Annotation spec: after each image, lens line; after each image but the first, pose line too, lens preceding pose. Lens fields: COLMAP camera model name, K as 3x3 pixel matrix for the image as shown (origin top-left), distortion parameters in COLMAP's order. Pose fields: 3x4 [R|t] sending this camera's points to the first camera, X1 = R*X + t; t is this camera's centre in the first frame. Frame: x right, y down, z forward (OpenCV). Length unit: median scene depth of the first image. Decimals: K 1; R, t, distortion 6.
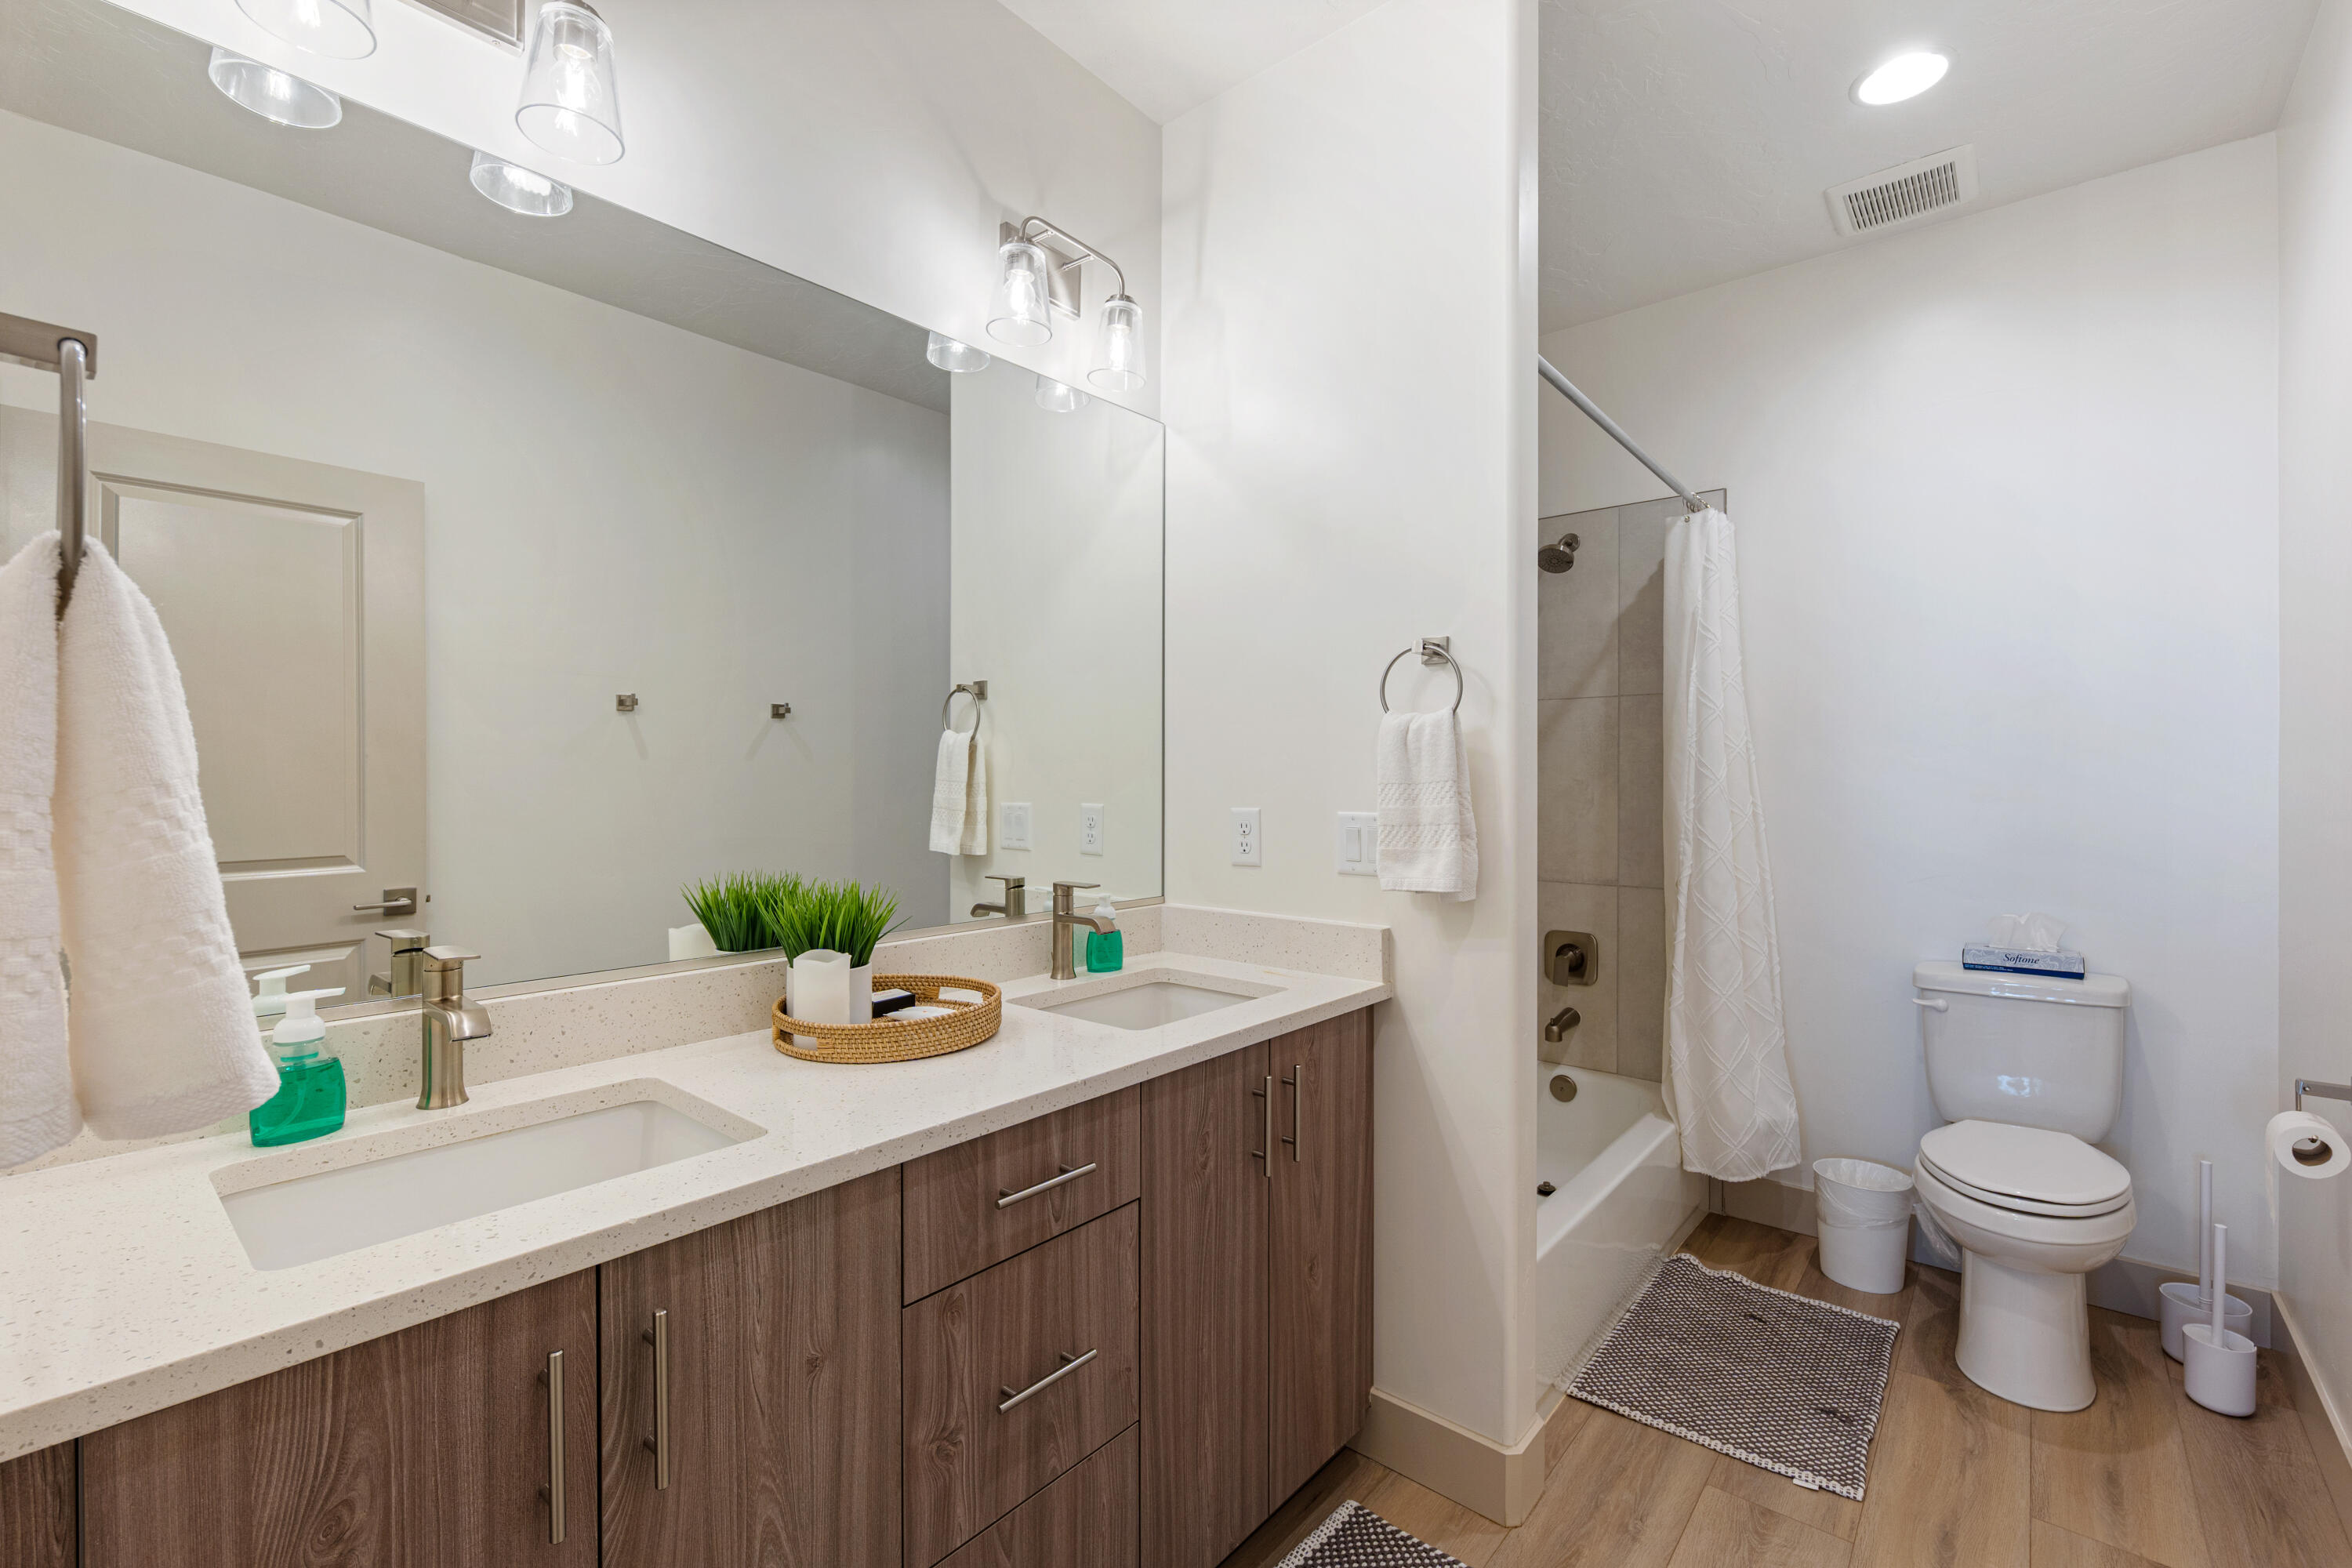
lens RADIAL K [[1011.0, 0, 1165.8], [0, 1011.0, 777.6], [0, 0, 1]] dist [-0.001960, -0.001543]
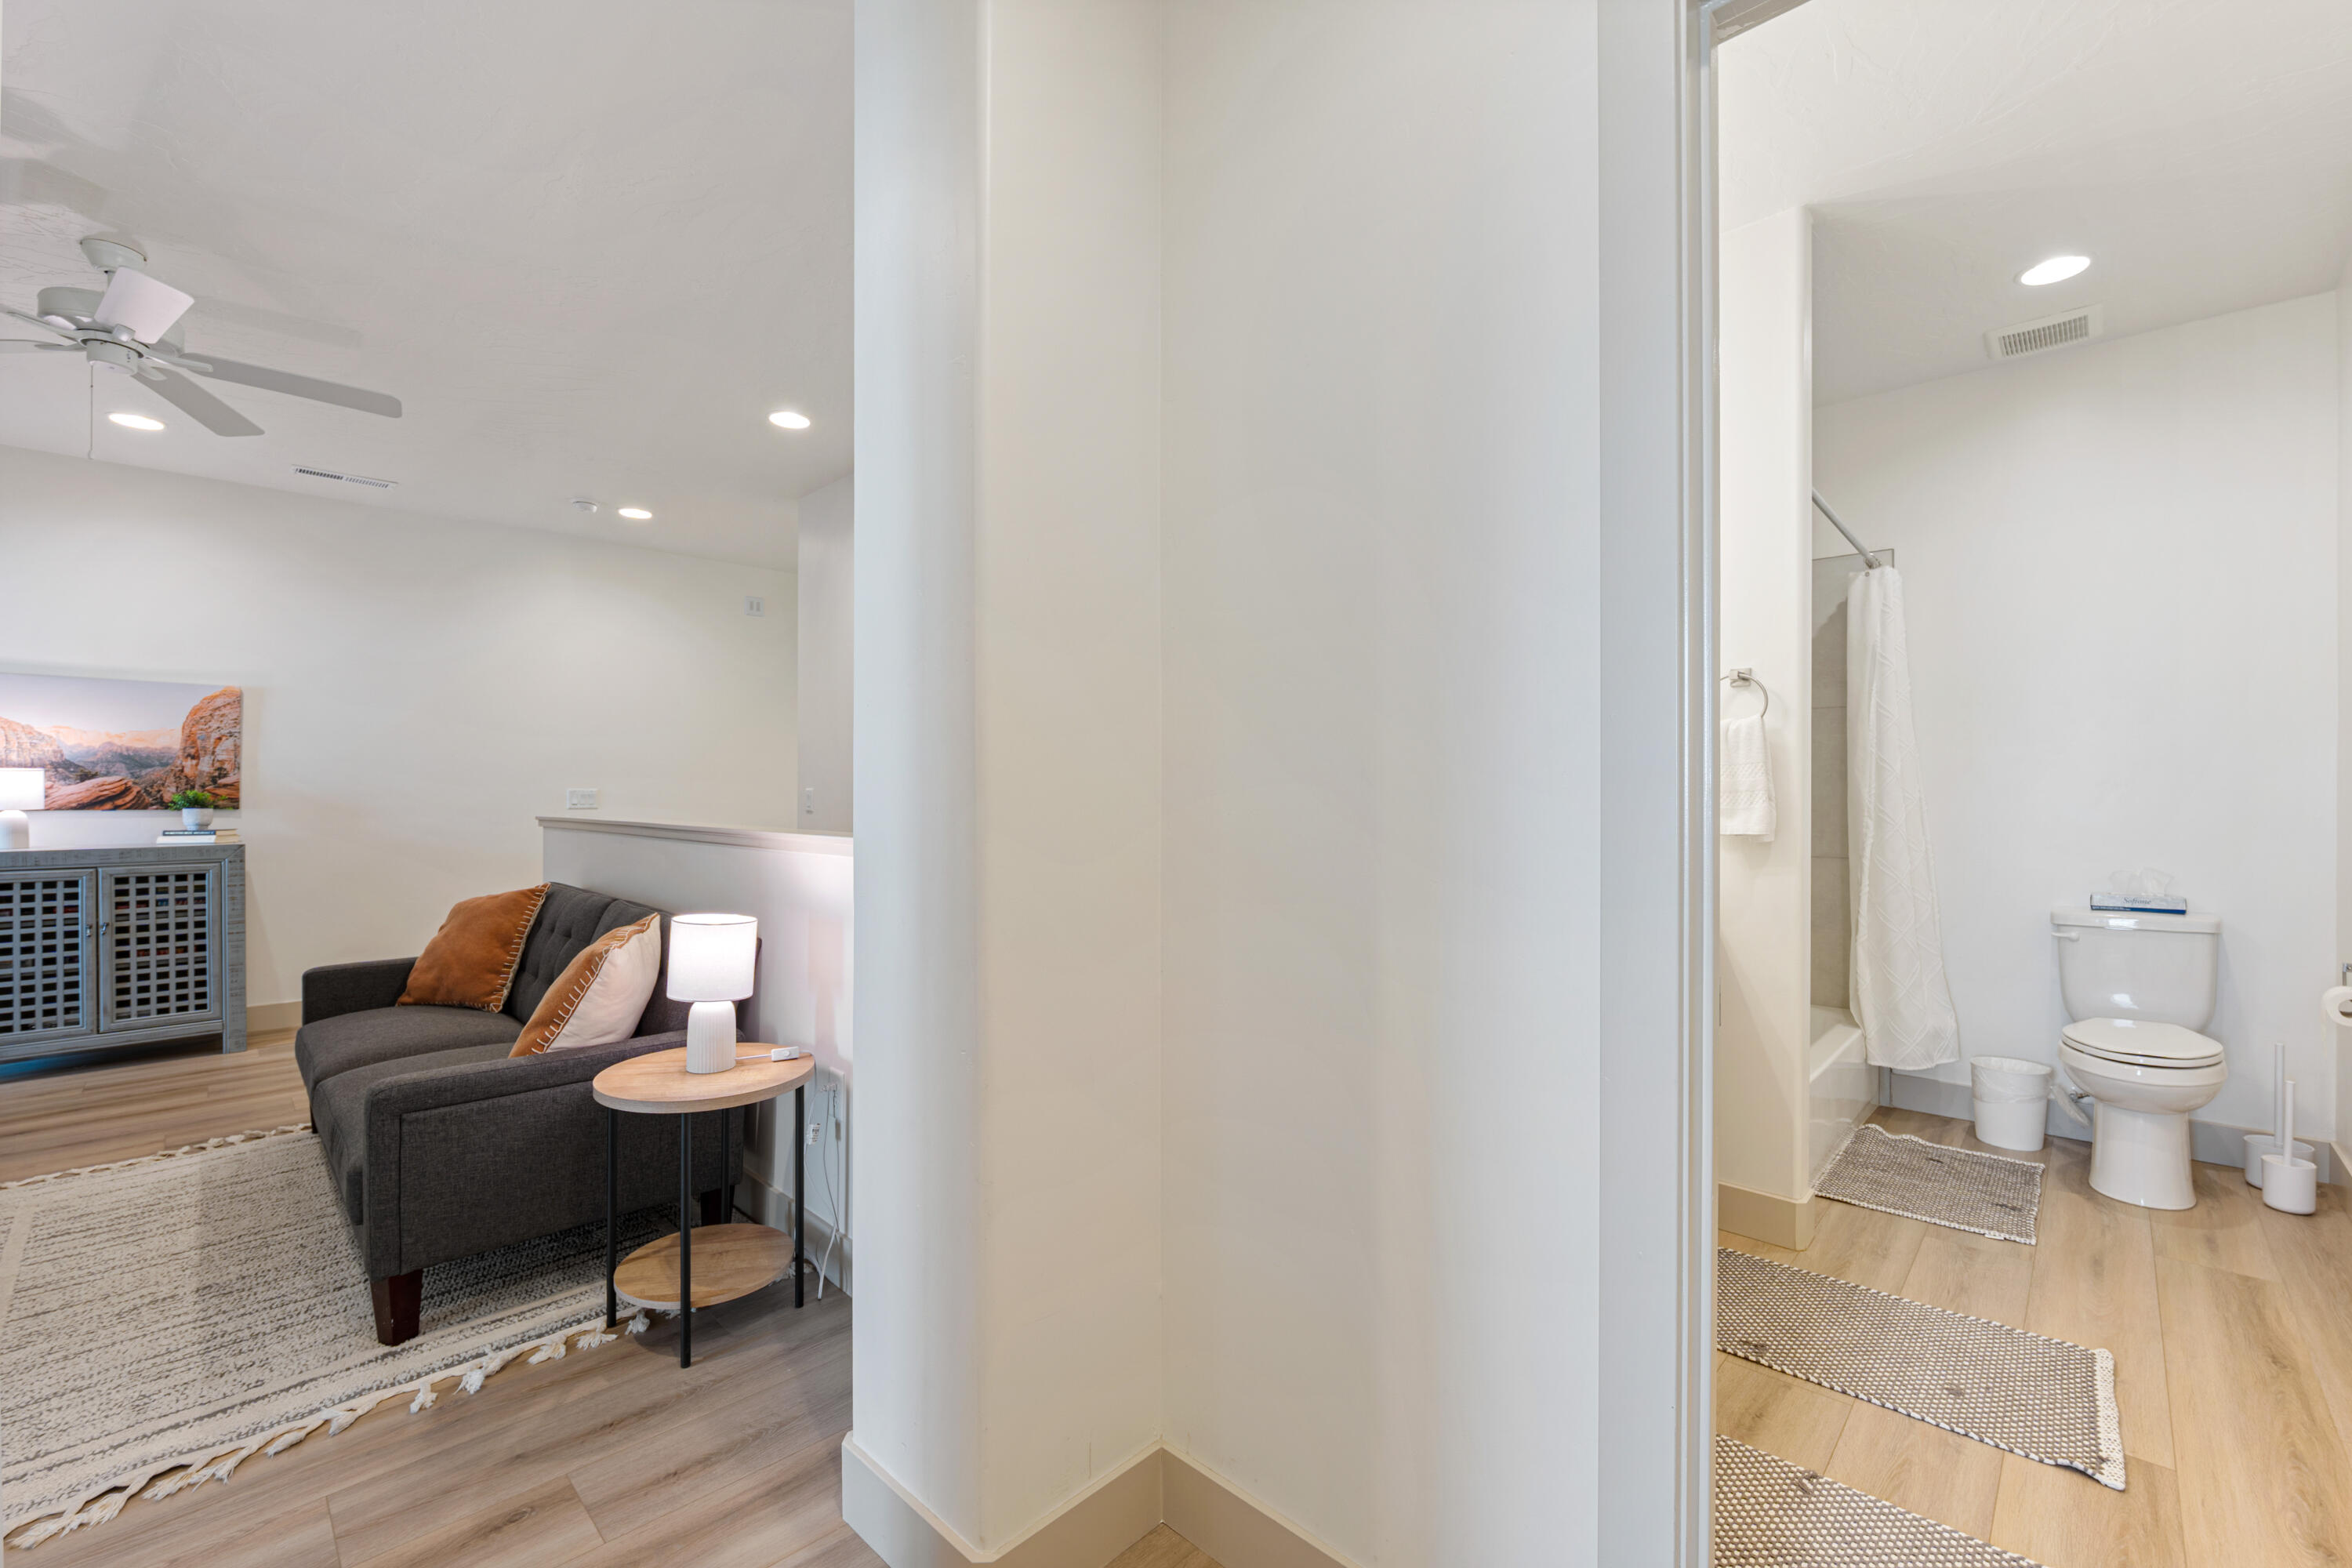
lens RADIAL K [[970.5, 0, 1182.2], [0, 970.5, 796.2], [0, 0, 1]] dist [-0.006519, -0.000019]
pose [[0.998548, -0.000934, -0.053867, -0.381138], [0.001140, 0.999992, 0.003799, 0.034661], [0.053863, -0.003855, 0.998541, -0.380544]]
